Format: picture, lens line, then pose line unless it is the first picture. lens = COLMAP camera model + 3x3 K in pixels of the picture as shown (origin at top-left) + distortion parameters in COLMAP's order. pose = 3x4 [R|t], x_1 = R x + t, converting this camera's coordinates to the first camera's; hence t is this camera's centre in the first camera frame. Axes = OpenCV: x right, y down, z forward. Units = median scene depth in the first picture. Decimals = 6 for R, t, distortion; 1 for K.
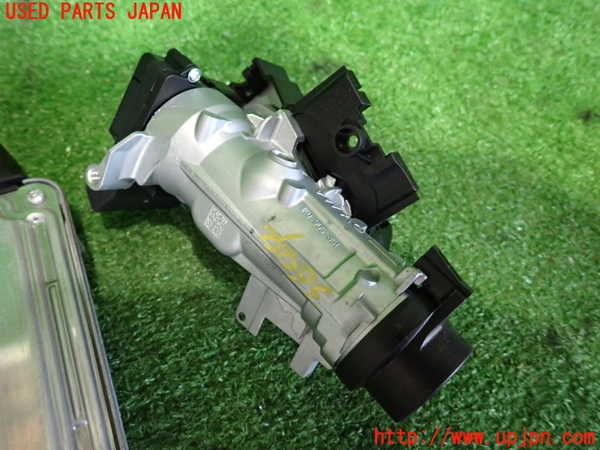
lens RADIAL K [[455.9, 0, 299.2], [0, 455.9, 224.9], [0, 0, 1]] dist [0.035067, -0.006655]
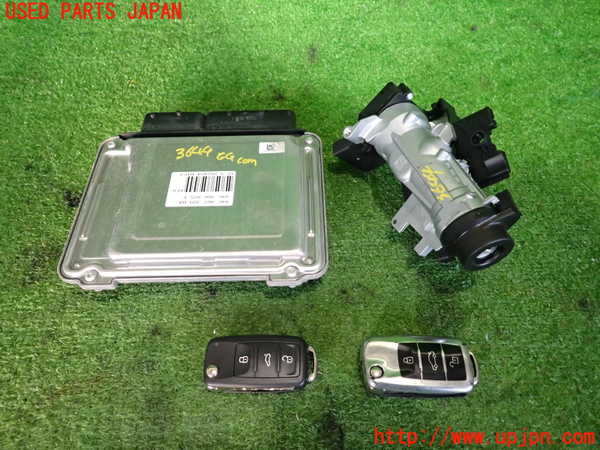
lens RADIAL K [[455.9, 0, 300.9], [0, 455.9, 224.9], [0, 0, 1]] dist [0.035067, -0.006655]
pose [[0.918560, 0.277569, -0.281429, 0.051350], [-0.317342, 0.942326, -0.106375, 0.538612], [0.235671, 0.187022, 0.953668, -0.873307]]
